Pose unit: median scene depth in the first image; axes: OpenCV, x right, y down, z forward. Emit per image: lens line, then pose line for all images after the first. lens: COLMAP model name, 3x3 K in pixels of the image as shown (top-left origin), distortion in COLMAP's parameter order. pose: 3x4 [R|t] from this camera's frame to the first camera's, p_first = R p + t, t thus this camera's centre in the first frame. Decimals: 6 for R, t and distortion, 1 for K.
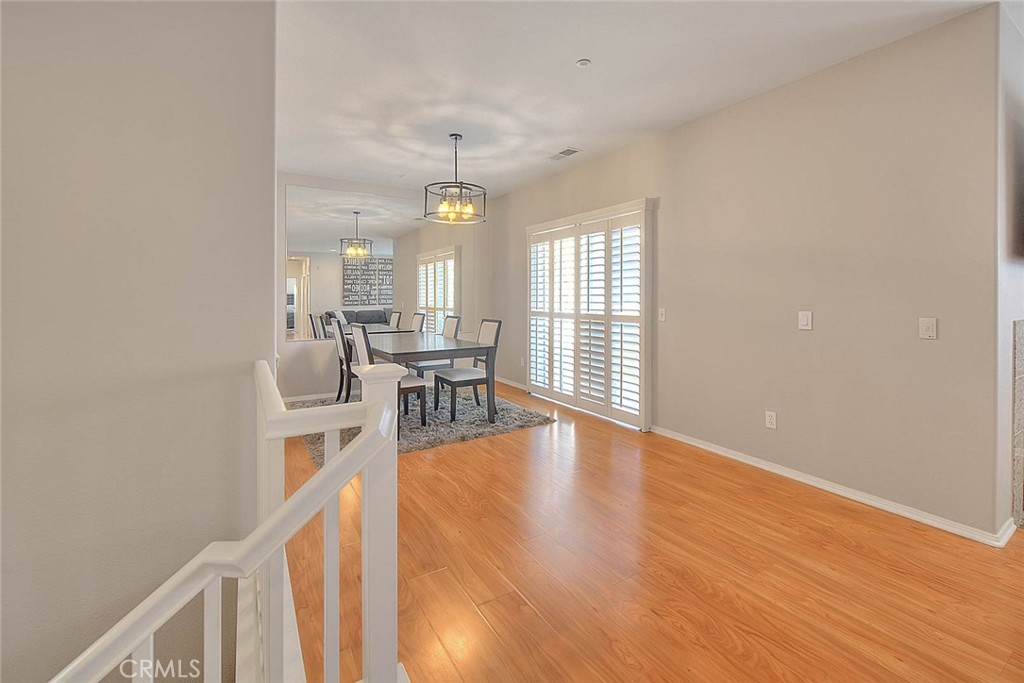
lens RADIAL K [[431.6, 0, 503.1], [0, 431.6, 309.2], [0, 0, 1]] dist [0.002862, 0.000090]
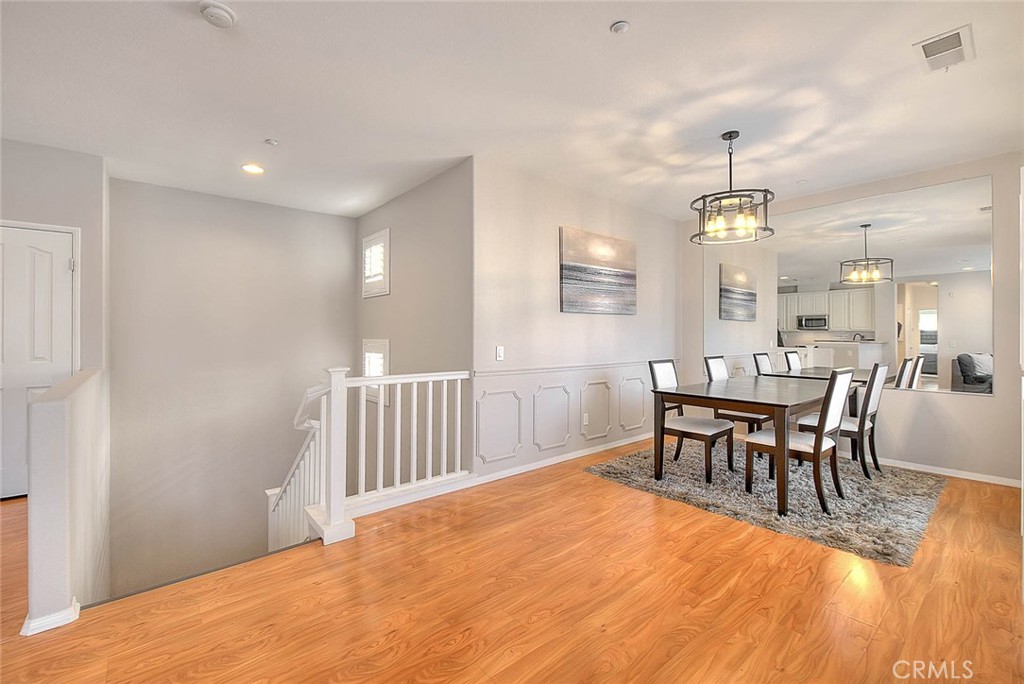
lens RADIAL K [[431.6, 0, 513.5], [0, 431.6, 335.6], [0, 0, 1]] dist [0.002862, 0.000090]
pose [[0.164933, 0.000524, -0.986305, 0.674750], [-0.026011, 0.999654, -0.003819, -0.010935], [0.985962, 0.026285, 0.164889, 0.515416]]
